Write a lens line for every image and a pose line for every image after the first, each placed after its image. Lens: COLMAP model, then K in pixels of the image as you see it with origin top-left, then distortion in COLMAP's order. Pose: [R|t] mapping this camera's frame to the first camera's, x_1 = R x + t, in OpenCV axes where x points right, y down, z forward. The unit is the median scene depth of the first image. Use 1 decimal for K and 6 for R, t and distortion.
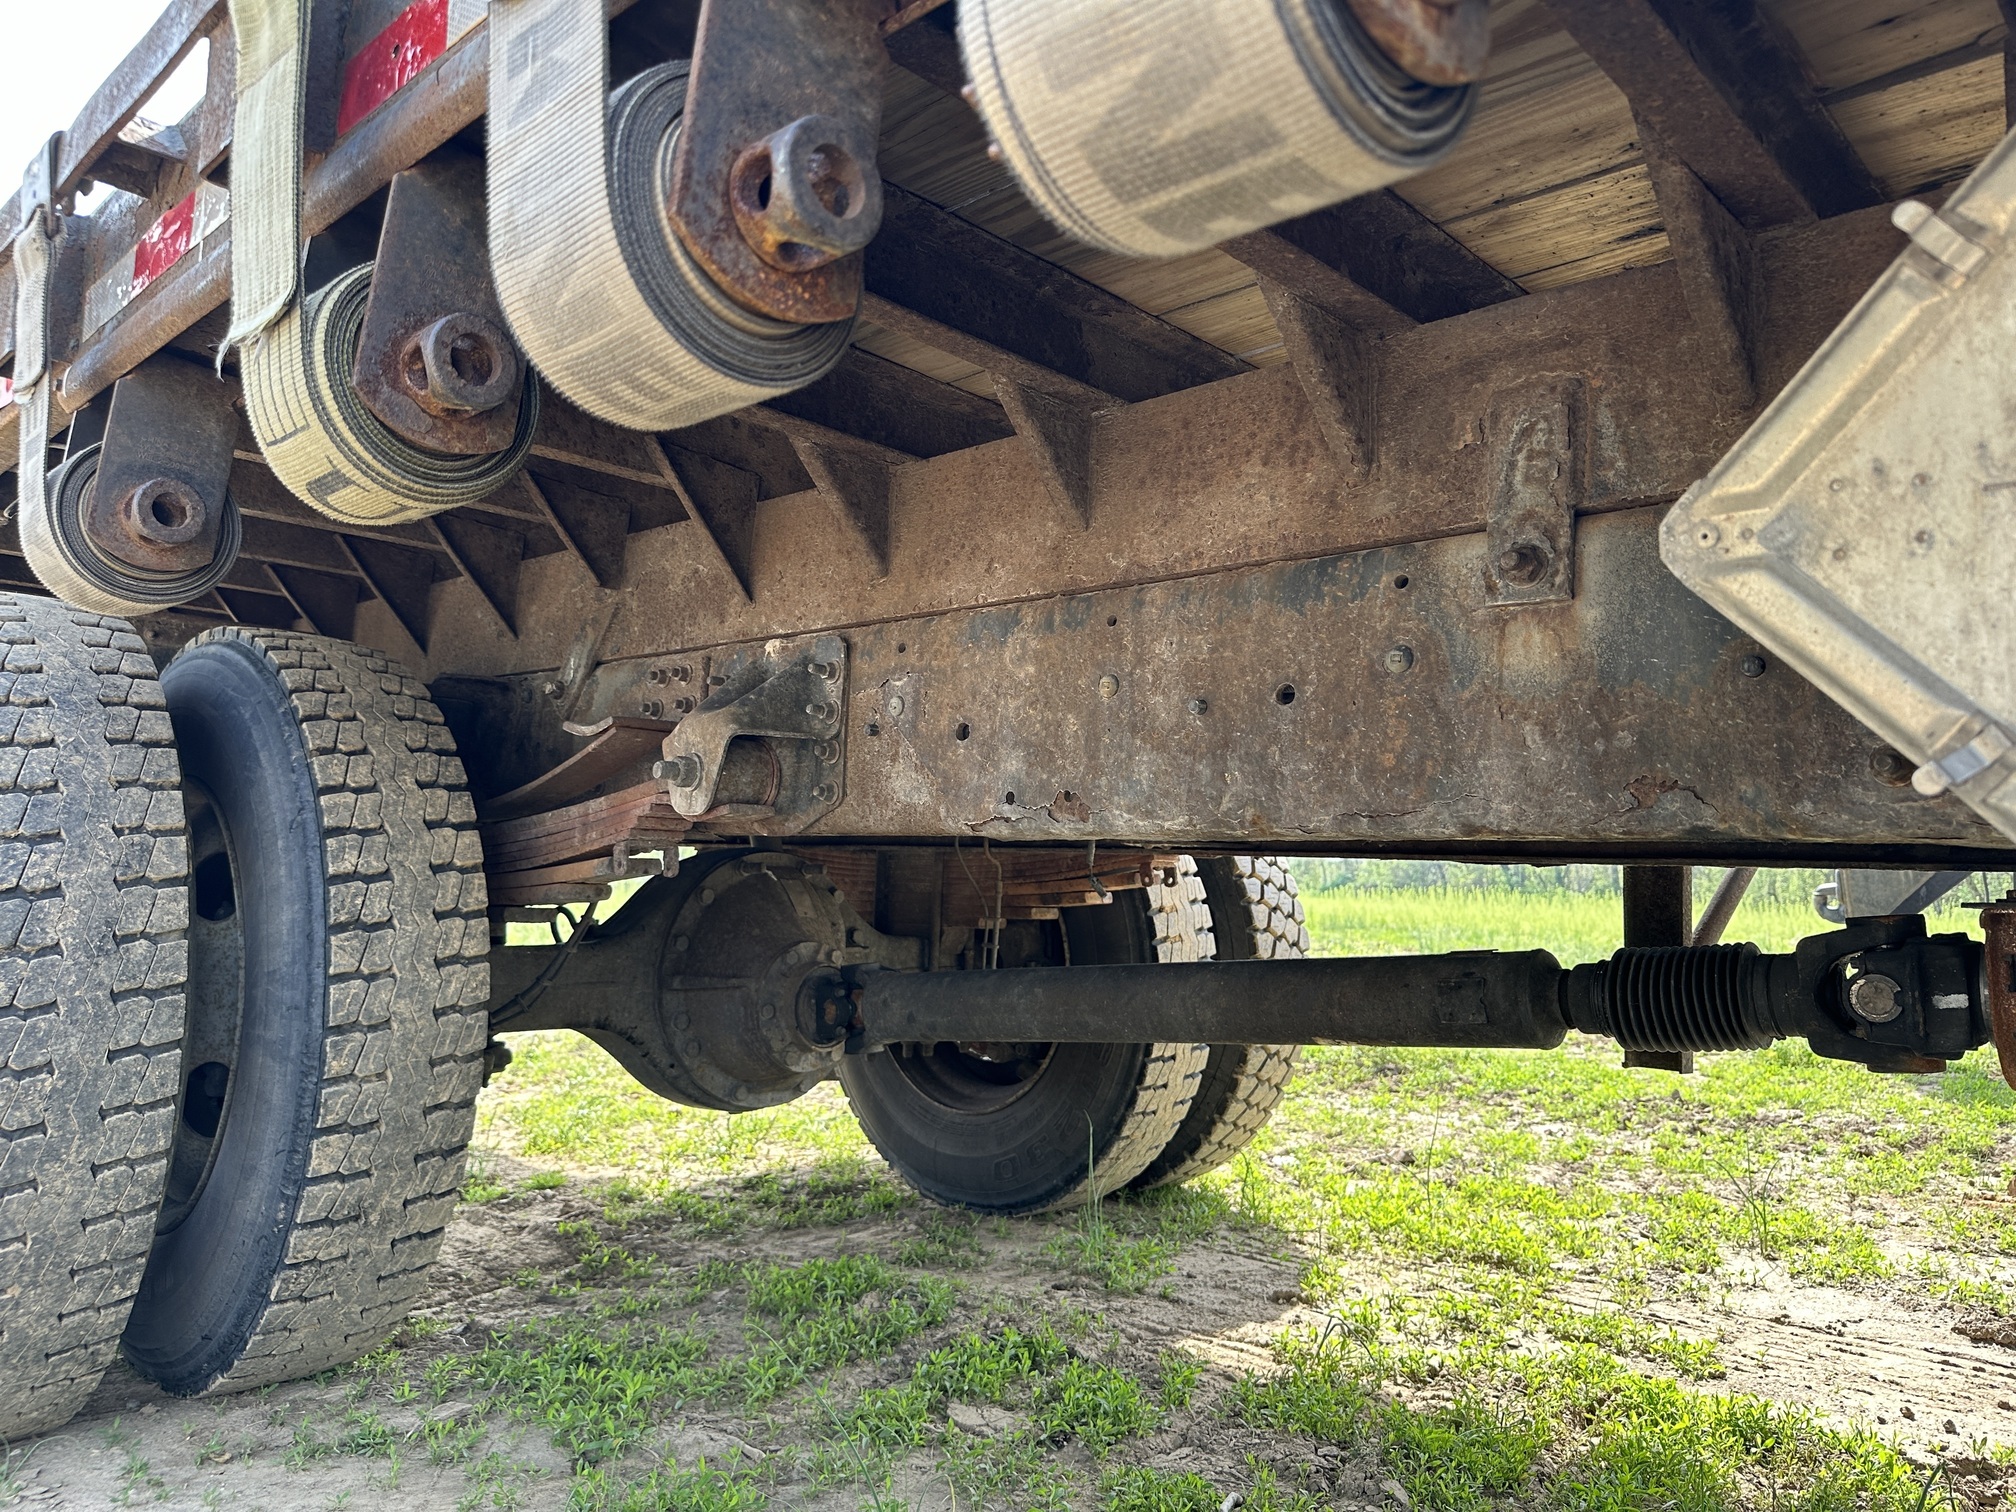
lens RADIAL K [[1418.6, 0, 1003.9], [0, 1418.6, 754.0], [0, 0, 1]] dist [0.014755, -0.051535]
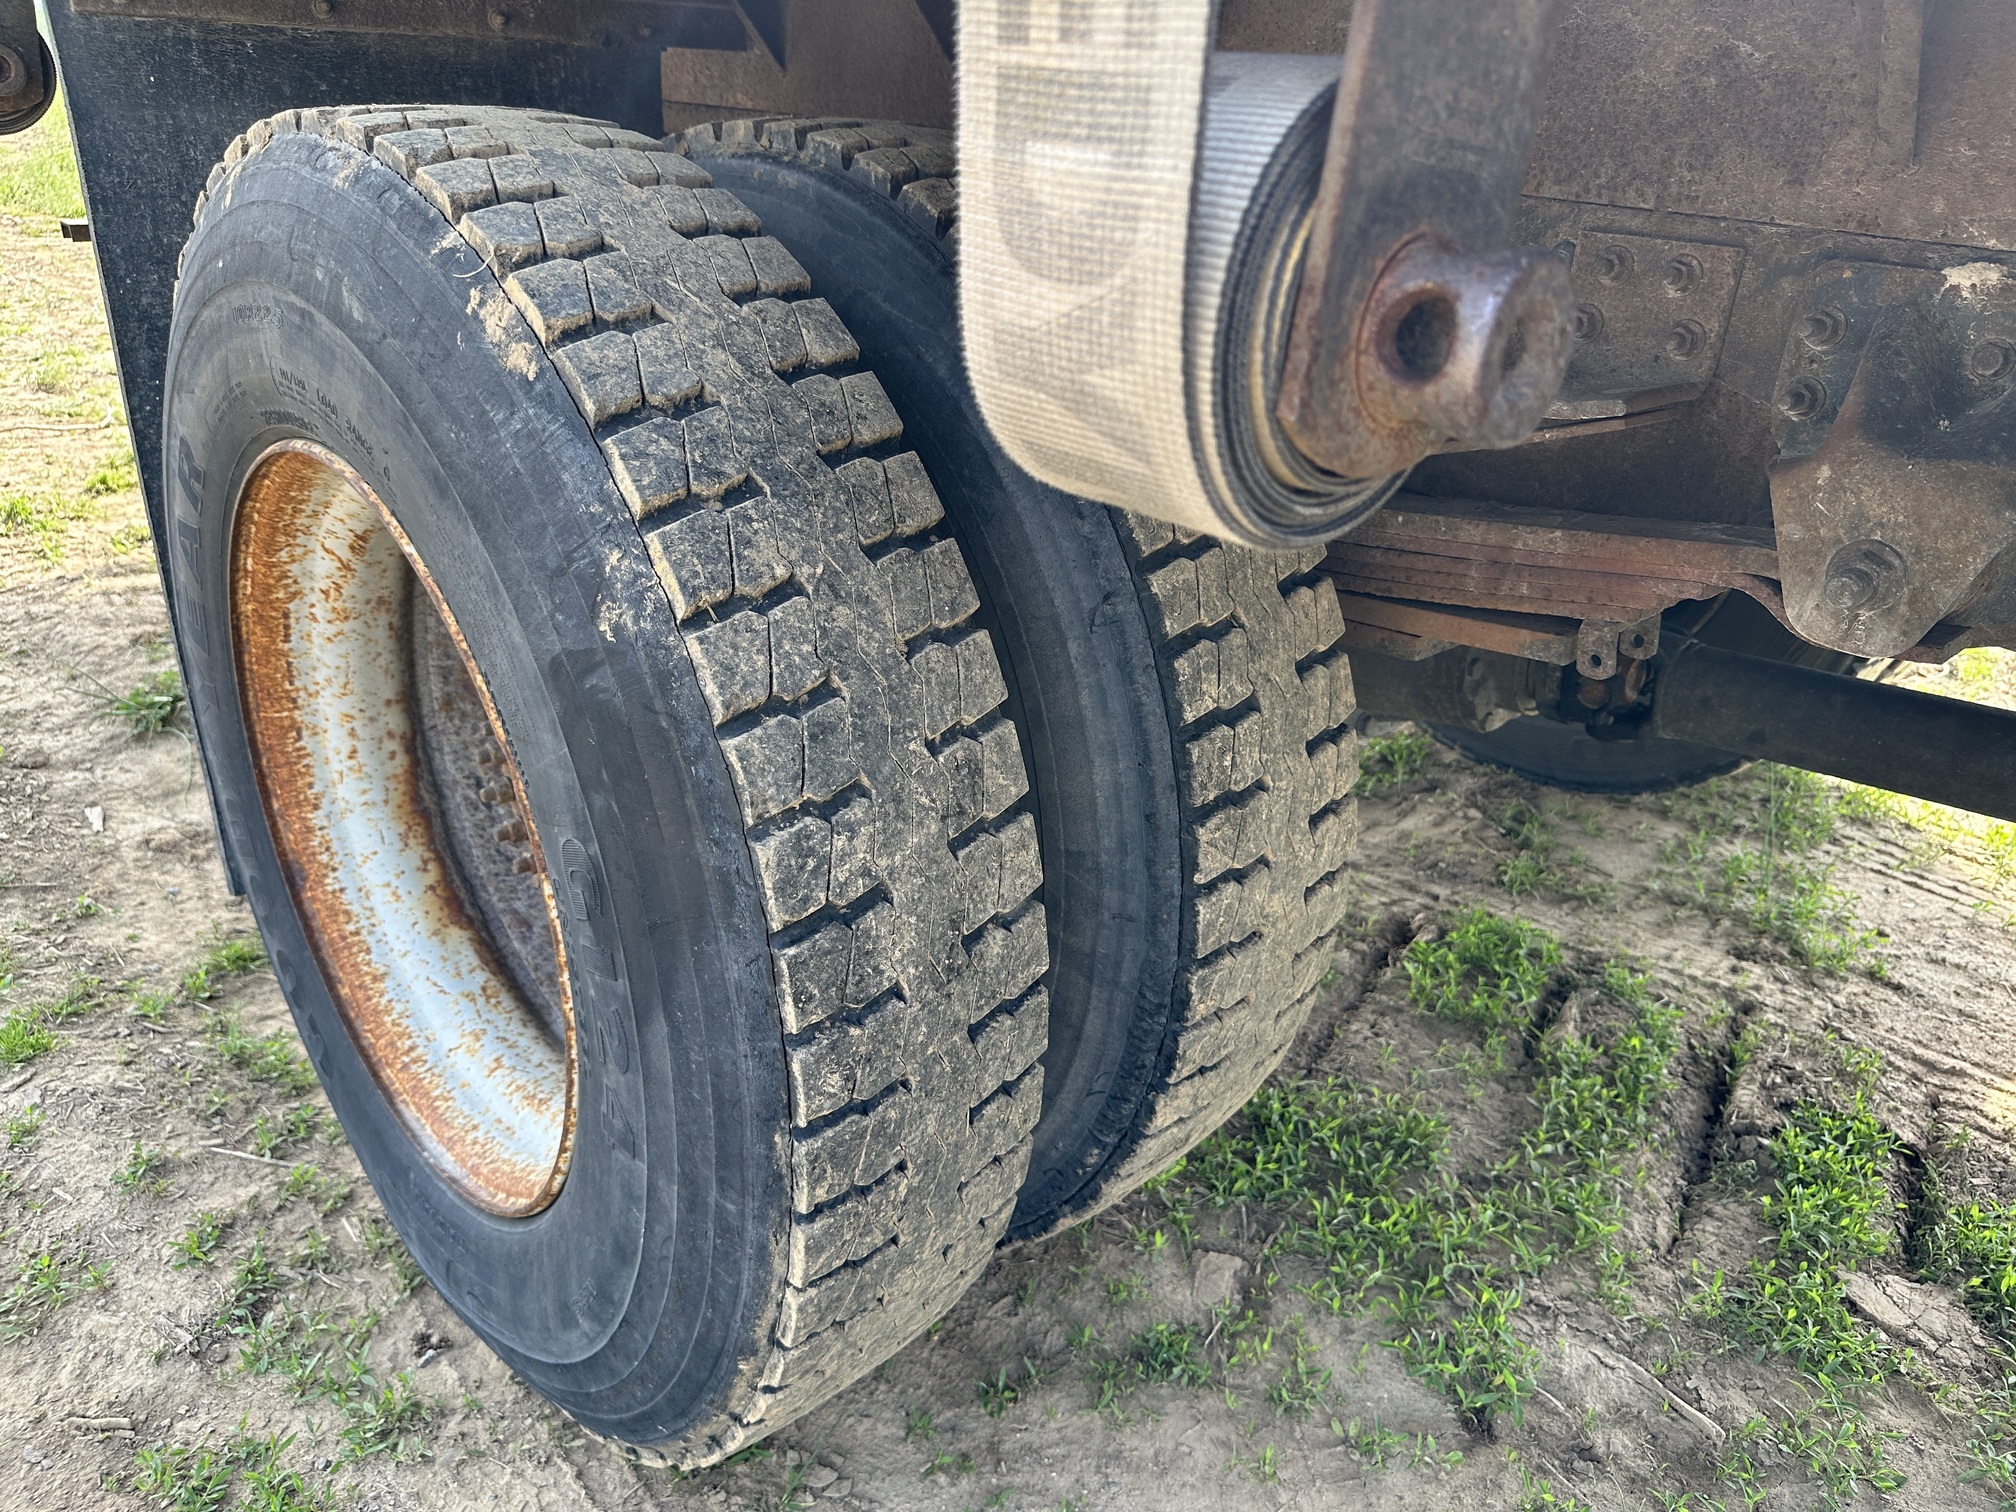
lens RADIAL K [[1418.6, 0, 1000.4], [0, 1418.6, 771.7], [0, 0, 1]] dist [0.014755, -0.051535]
pose [[0.993370, 0.046416, -0.105176, -0.496689], [0.009411, 0.878968, 0.476789, -0.180538], [0.114577, -0.474617, 0.872703, 0.478059]]
